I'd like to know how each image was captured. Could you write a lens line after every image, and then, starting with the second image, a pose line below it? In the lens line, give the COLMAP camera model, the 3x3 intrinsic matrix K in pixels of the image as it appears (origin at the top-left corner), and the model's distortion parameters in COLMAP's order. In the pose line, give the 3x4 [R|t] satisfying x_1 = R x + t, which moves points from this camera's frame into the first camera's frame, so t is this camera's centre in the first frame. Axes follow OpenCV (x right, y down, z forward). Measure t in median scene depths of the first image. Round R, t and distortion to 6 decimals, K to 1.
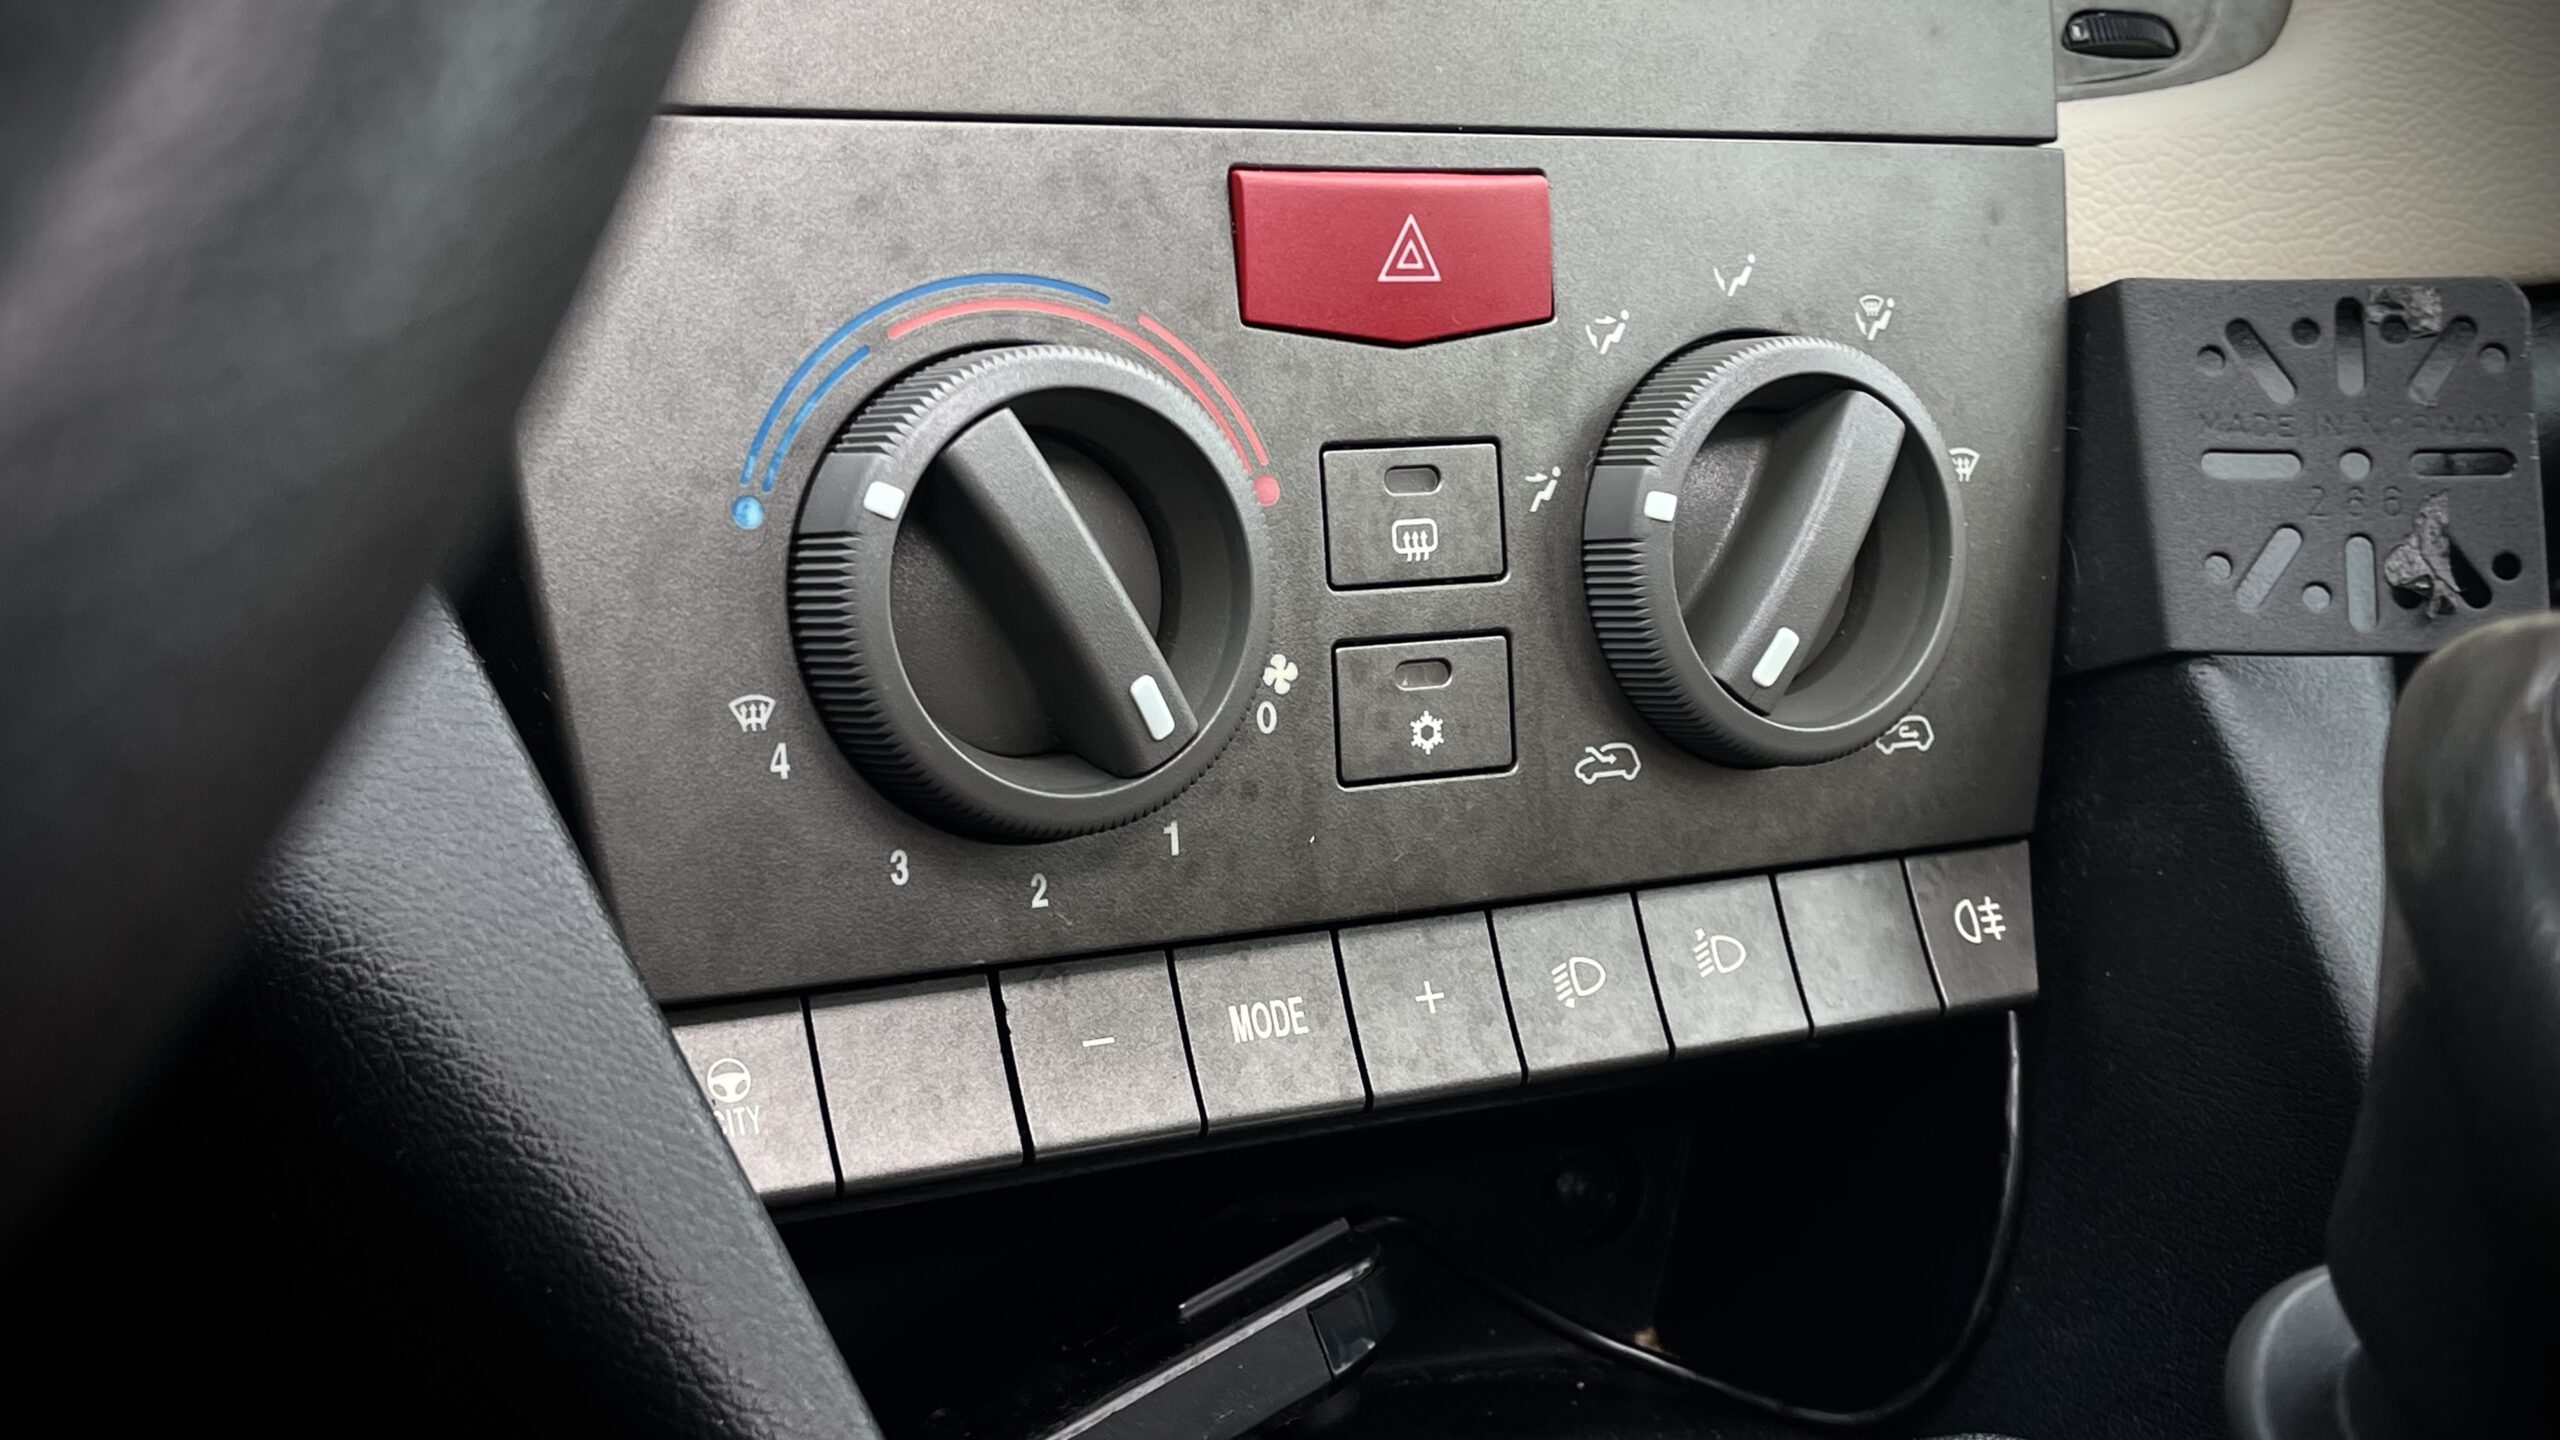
lens RADIAL K [[3170.9, 0, 1297.8], [0, 3170.9, 728.6], [0, 0, 1]] dist [0.138331, -0.459913]
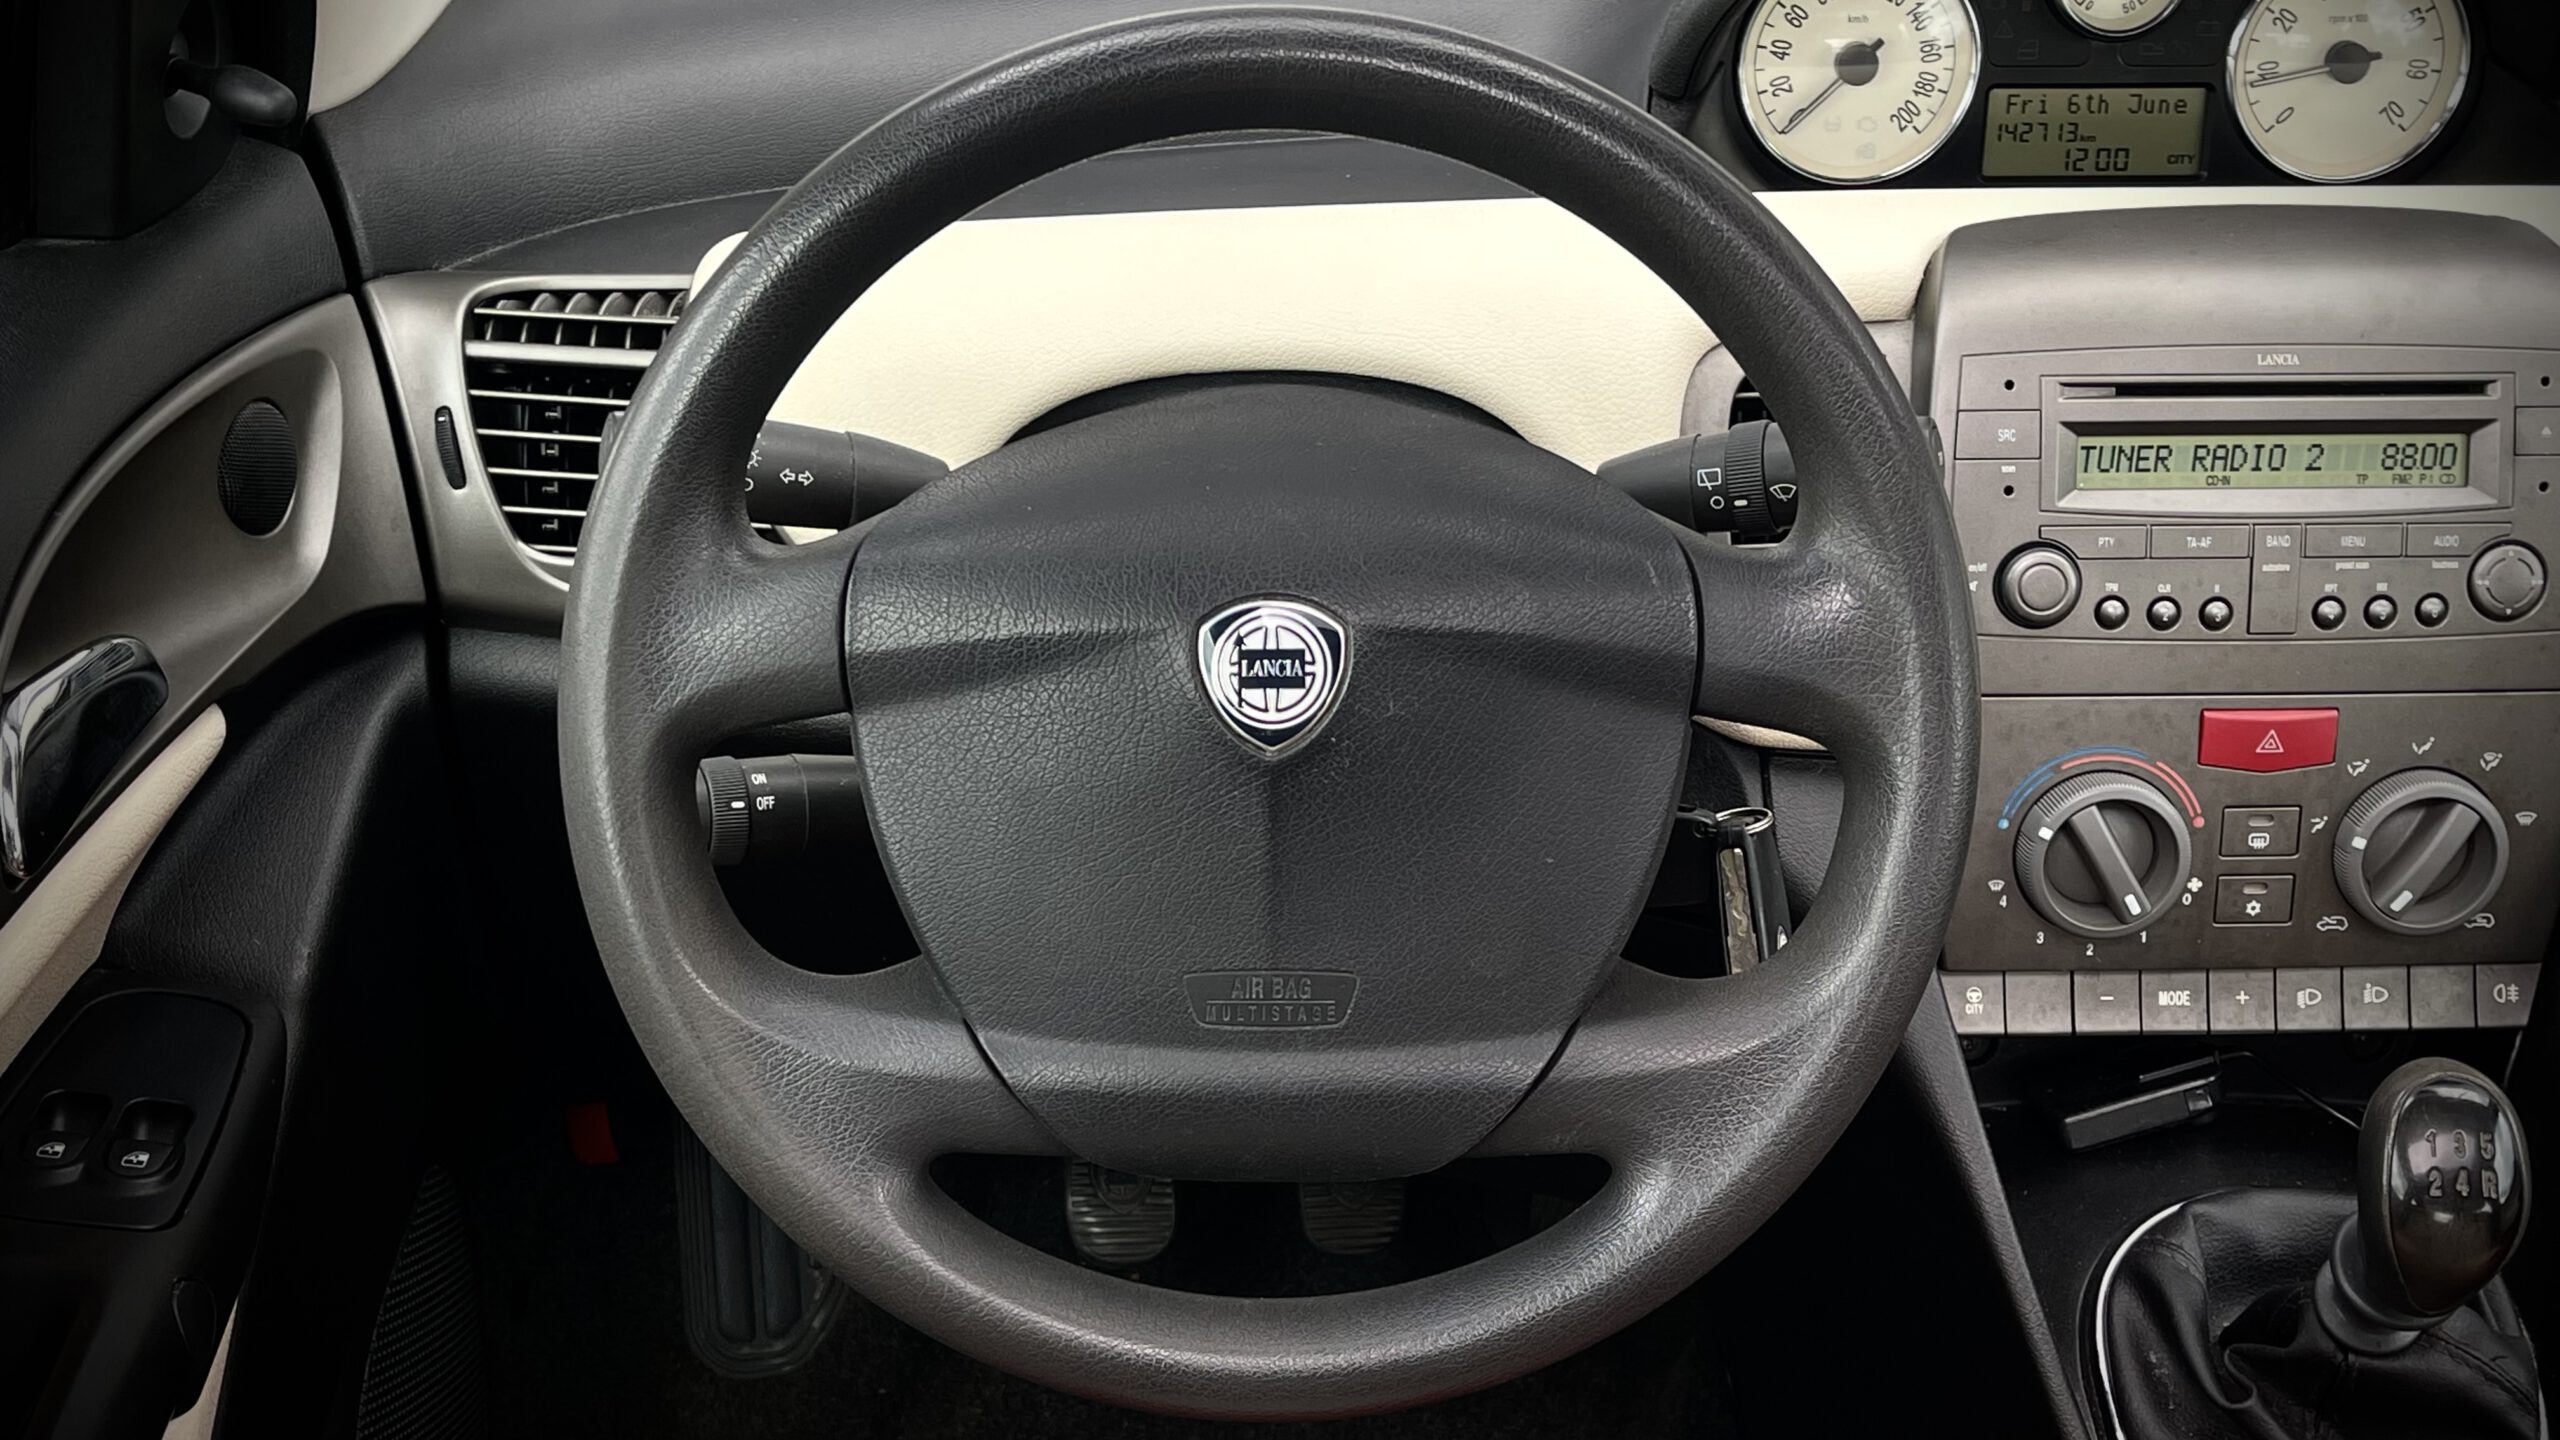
lens RADIAL K [[3170.9, 0, 1297.8], [0, 3170.9, 728.6], [0, 0, 1]] dist [0.138331, -0.459913]
pose [[0.882229, 0.186856, -0.432154, 0.488683], [-0.076504, 0.962568, 0.260017, -0.820864], [0.464564, -0.196333, 0.863501, -1.770494]]
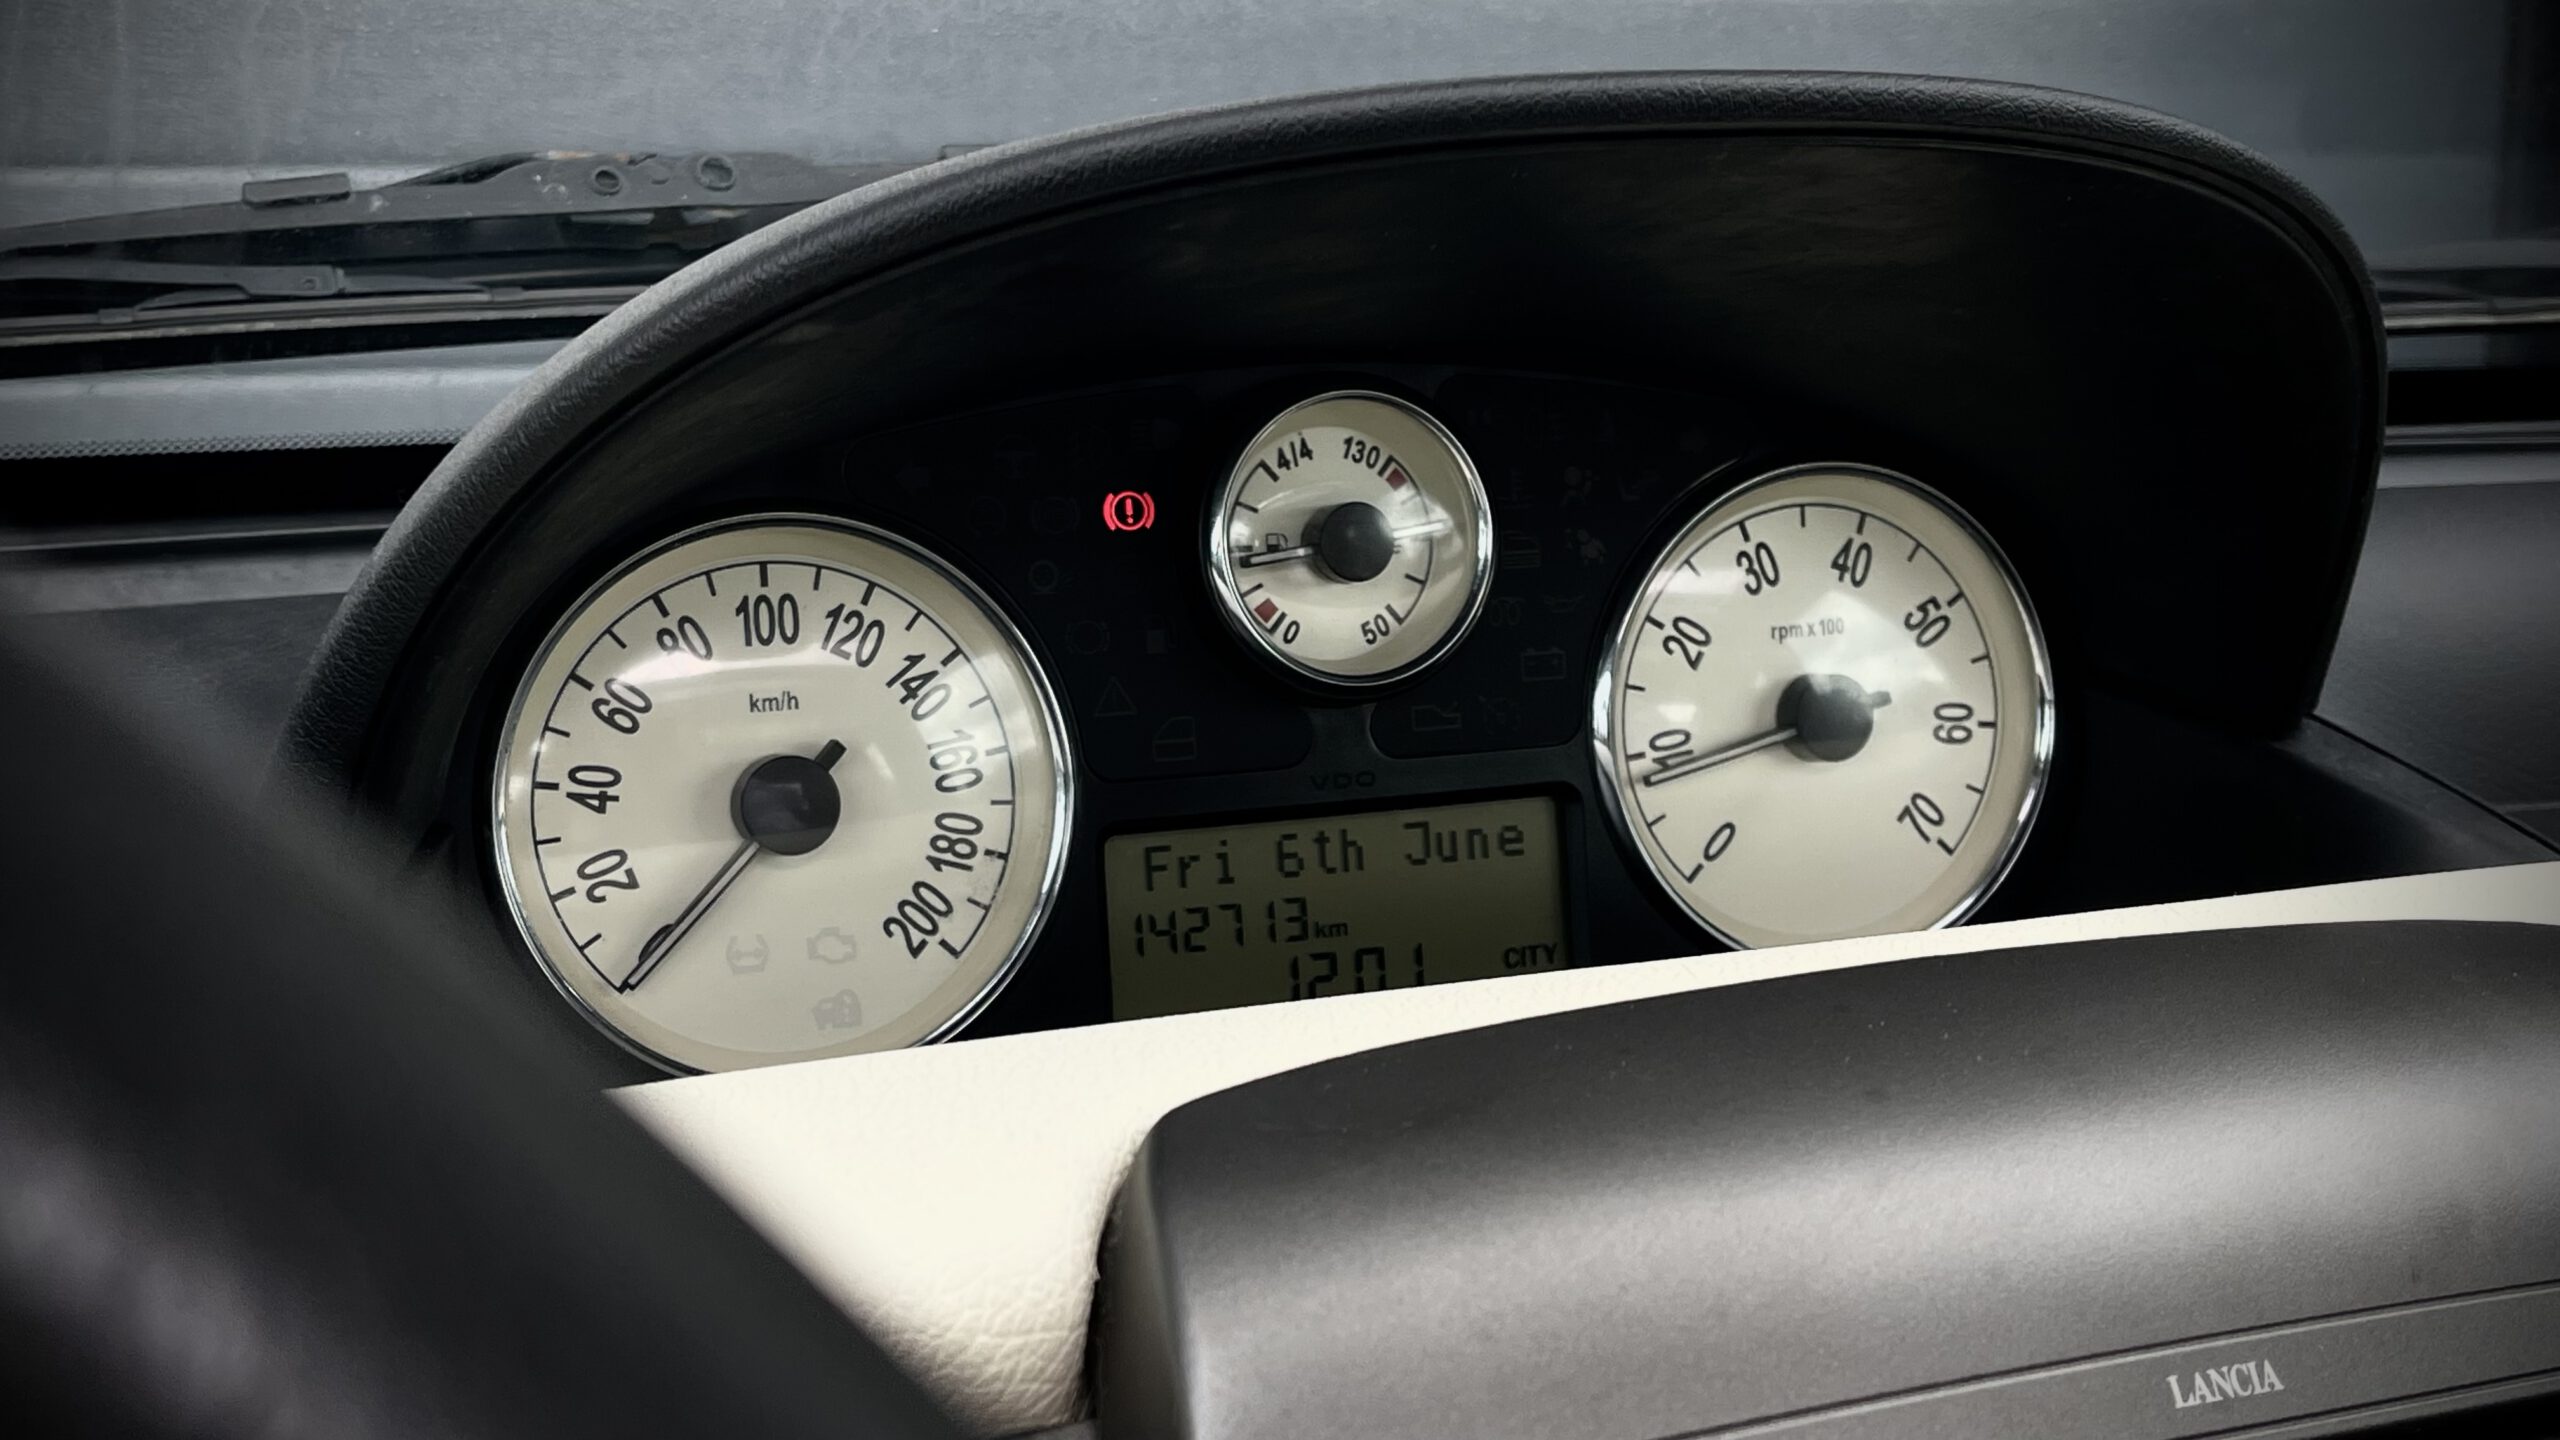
lens RADIAL K [[3170.9, 0, 1297.8], [0, 3170.9, 728.6], [0, 0, 1]] dist [0.138331, -0.459913]
pose [[0.988678, -0.041329, -0.144247, -0.130497], [0.030860, 0.996775, -0.074073, -0.598164], [0.146843, 0.068783, 0.986765, 0.132756]]
